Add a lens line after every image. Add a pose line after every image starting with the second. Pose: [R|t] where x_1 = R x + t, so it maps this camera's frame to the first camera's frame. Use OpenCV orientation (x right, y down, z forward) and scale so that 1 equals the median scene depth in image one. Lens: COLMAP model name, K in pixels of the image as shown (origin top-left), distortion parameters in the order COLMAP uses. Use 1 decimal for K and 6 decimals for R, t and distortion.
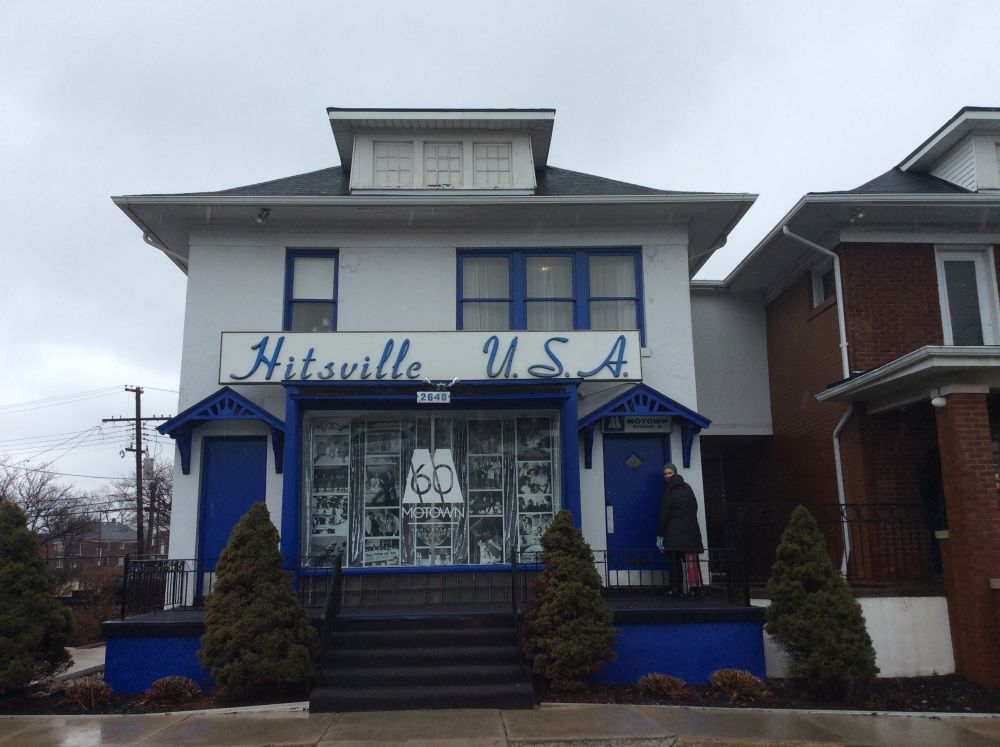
lens RADIAL K [[903.8, 0, 498.2], [0, 903.8, 374.0], [0, 0, 1]] dist [0.085415, -0.036222]
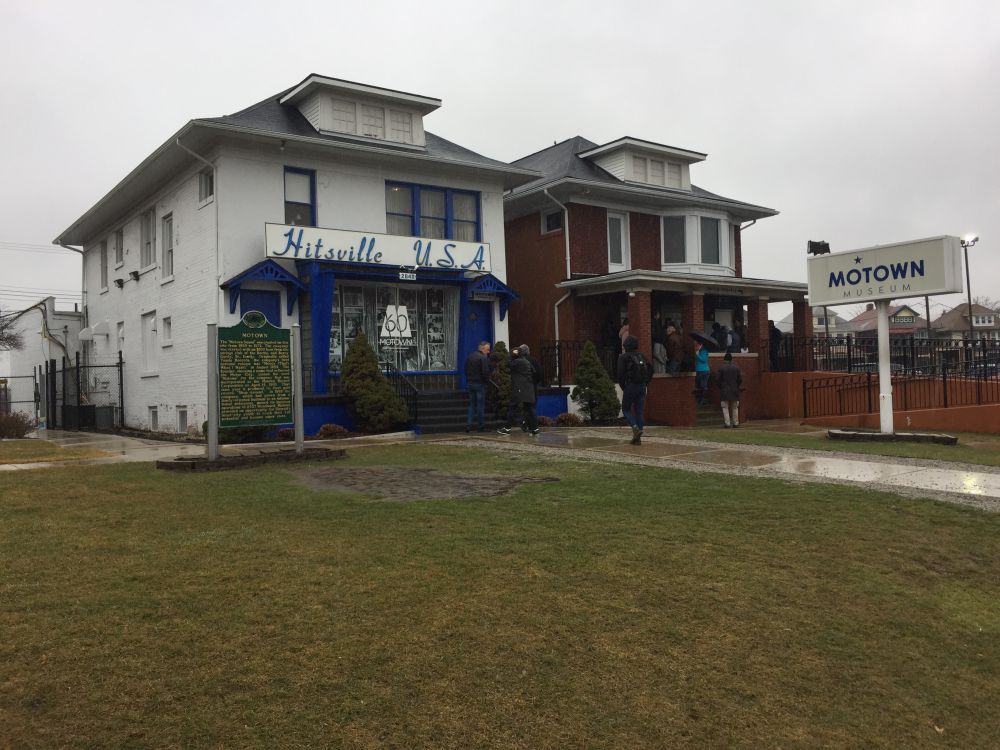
lens RADIAL K [[847.7, 0, 503.8], [0, 847.7, 377.0], [0, 0, 1]] dist [0.078503, -0.001935]
pose [[0.831503, -0.004299, 0.555504, -0.764254], [-0.090775, 0.985478, 0.143502, -0.032572], [-0.548054, -0.169748, 0.819037, -0.440952]]
